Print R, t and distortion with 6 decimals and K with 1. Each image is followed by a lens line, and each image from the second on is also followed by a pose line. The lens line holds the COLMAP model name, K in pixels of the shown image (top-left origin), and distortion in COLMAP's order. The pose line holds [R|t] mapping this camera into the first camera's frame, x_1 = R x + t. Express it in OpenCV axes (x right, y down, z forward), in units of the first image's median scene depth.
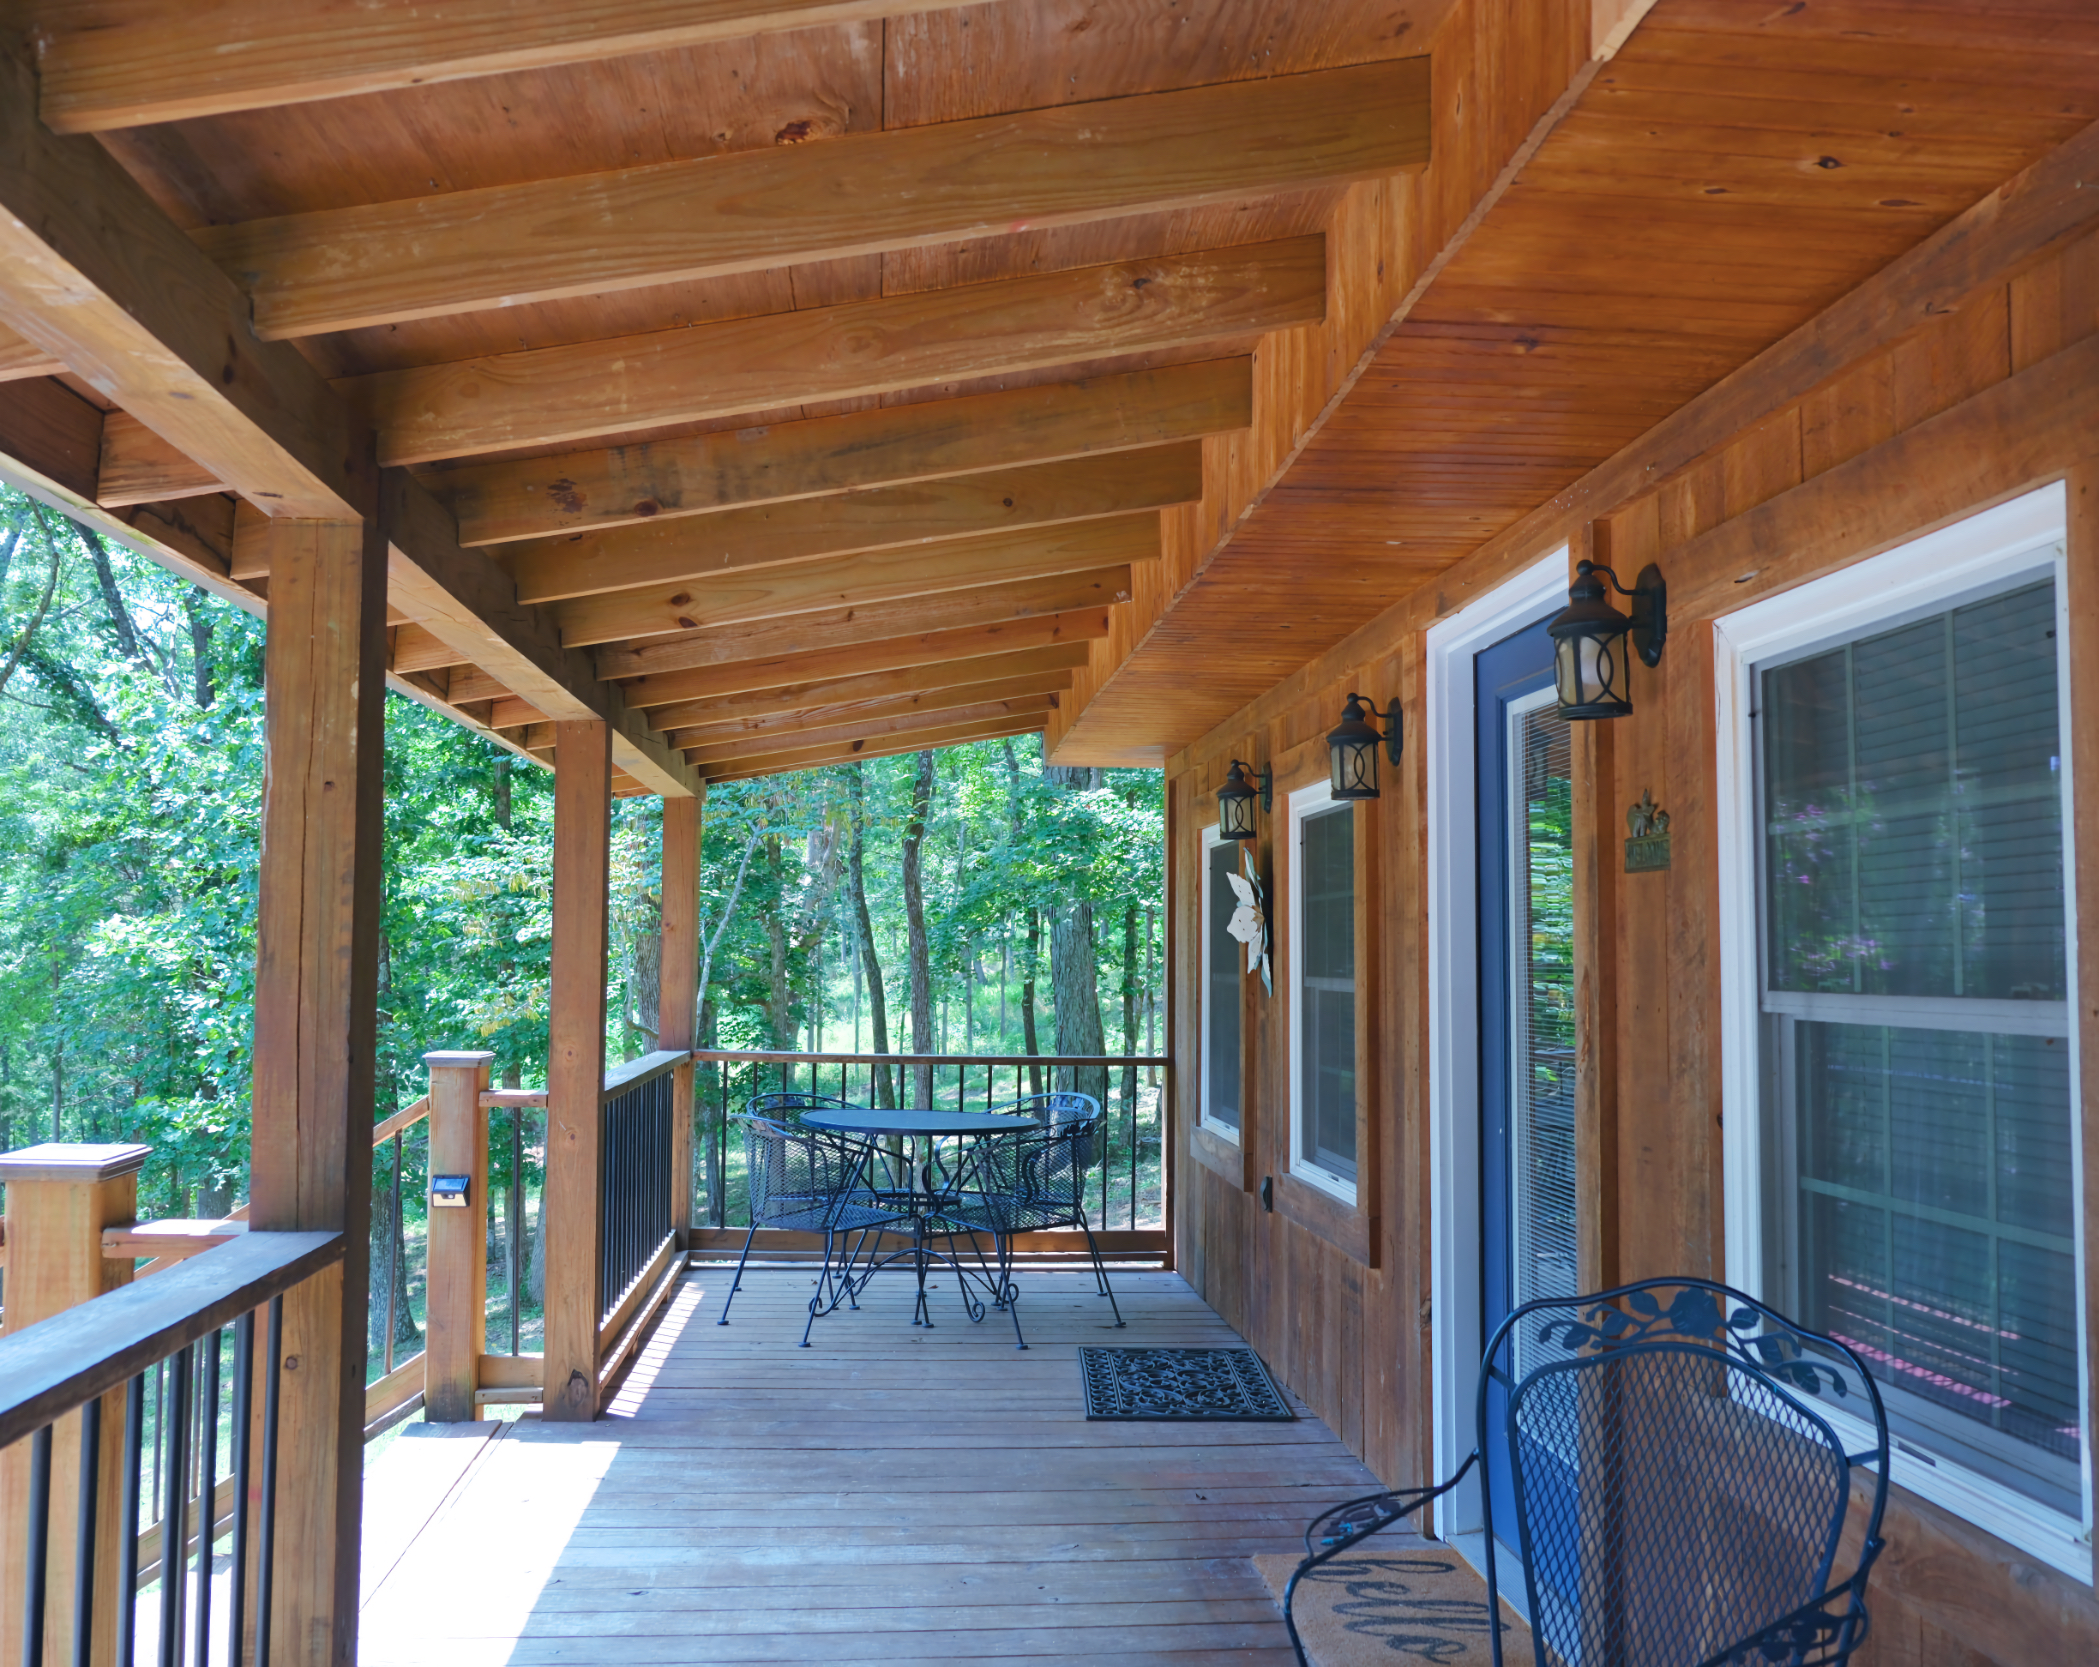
lens RADIAL K [[1942.2, 0, 1038.4], [0, 1942.2, 832.9], [0, 0, 1]] dist [-0.047061, 0.048564]
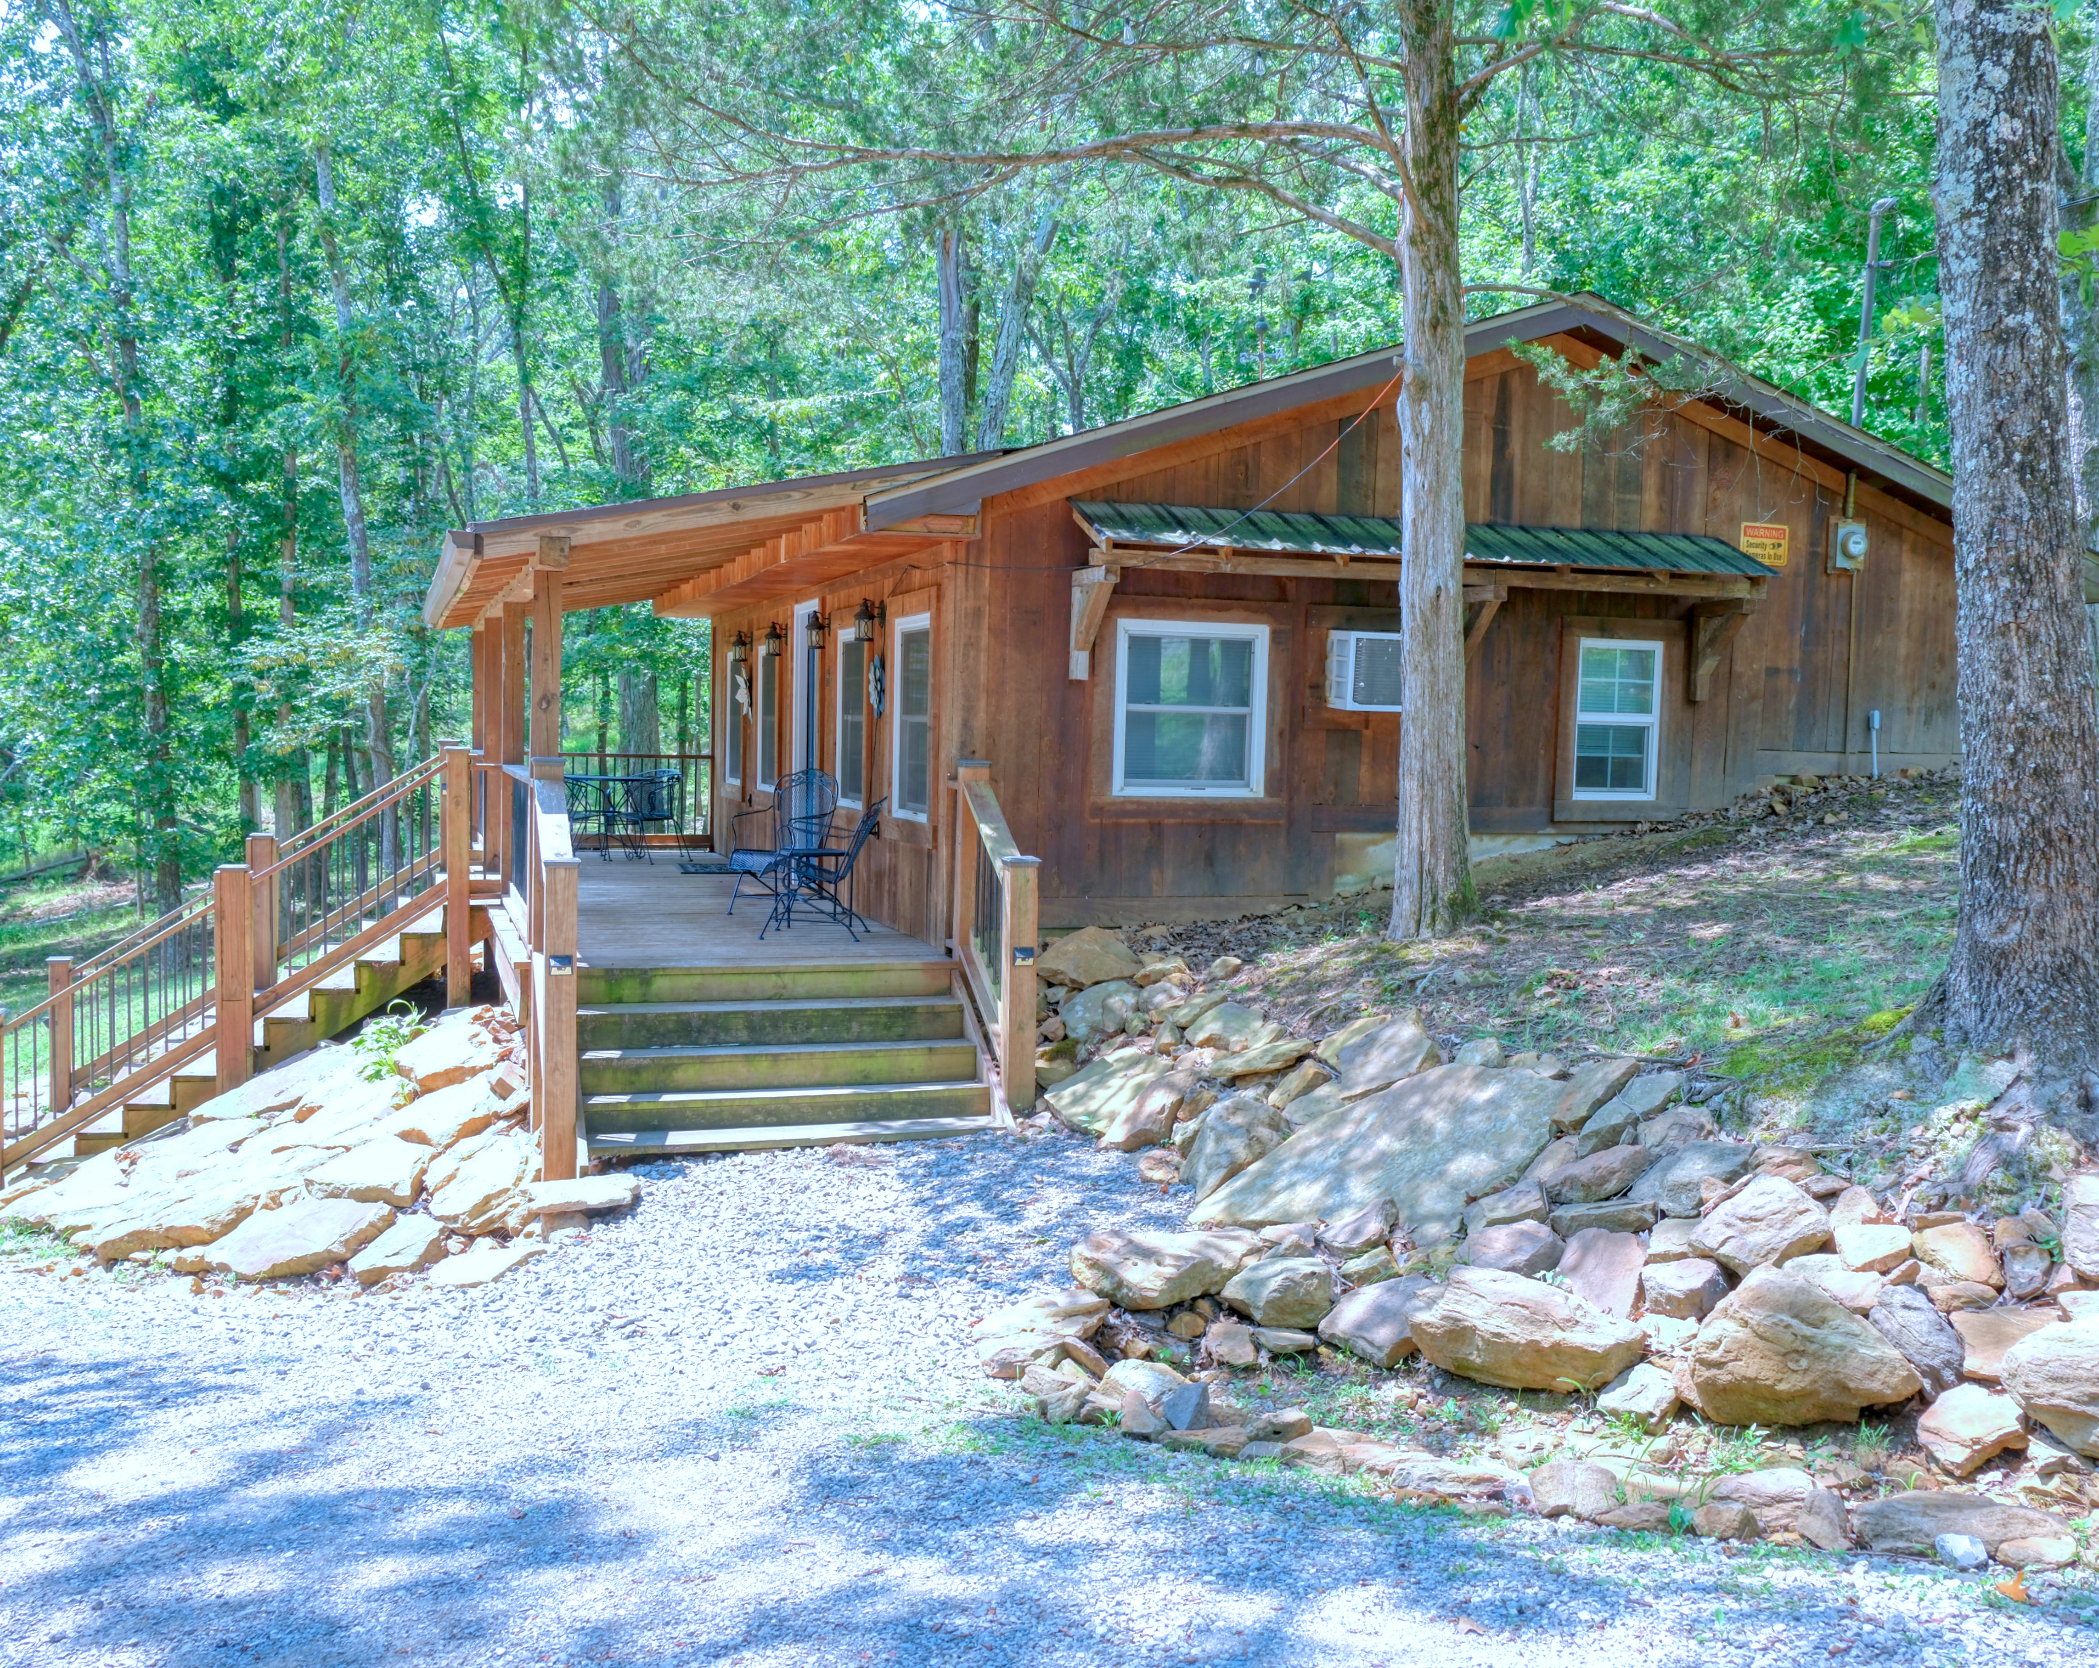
lens RADIAL K [[1896.9, 0, 1007.4], [0, 1896.9, 827.4], [0, 0, 1]] dist [-0.053471, 0.061459]
pose [[0.975727, 0.002271, 0.218977, -0.096178], [-0.028858, 0.992559, 0.118292, -0.084108], [-0.217079, -0.121740, 0.968533, -1.481925]]
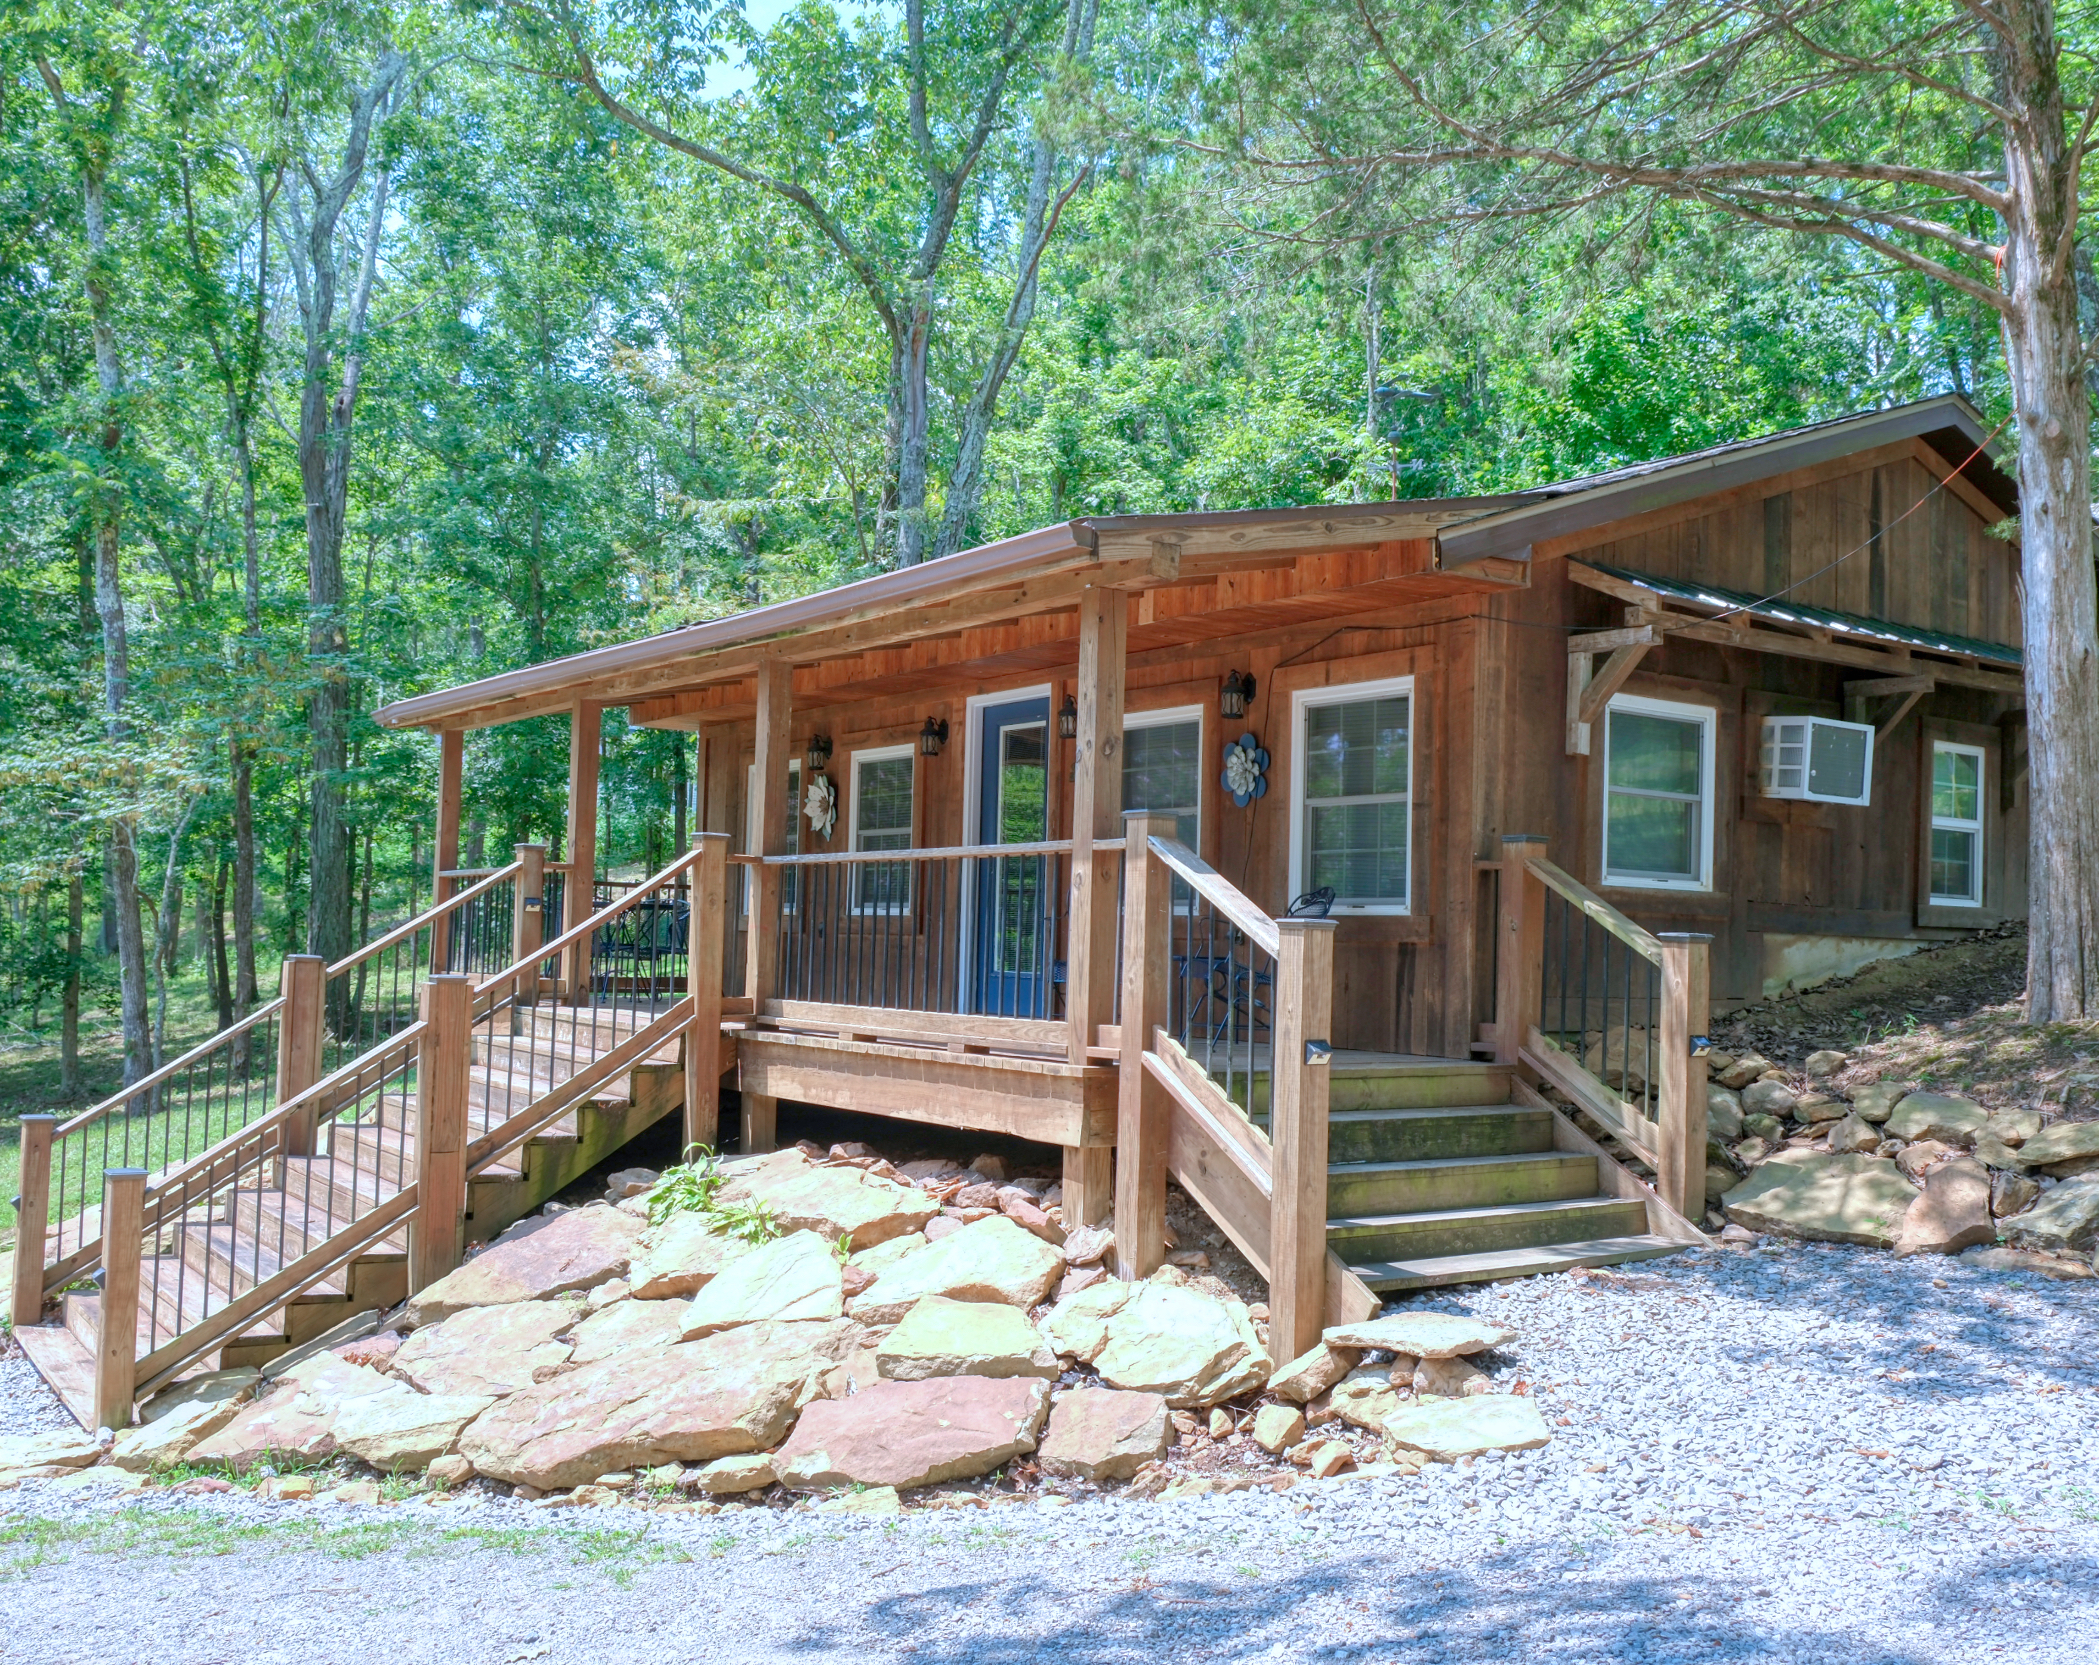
lens RADIAL K [[1942.2, 0, 1038.4], [0, 1942.2, 831.9], [0, 0, 1]] dist [-0.047061, 0.048564]
pose [[0.874523, 0.045013, 0.482890, -0.731020], [-0.054280, 0.998512, 0.005226, 0.047702], [-0.481937, -0.030782, 0.875665, -1.044379]]
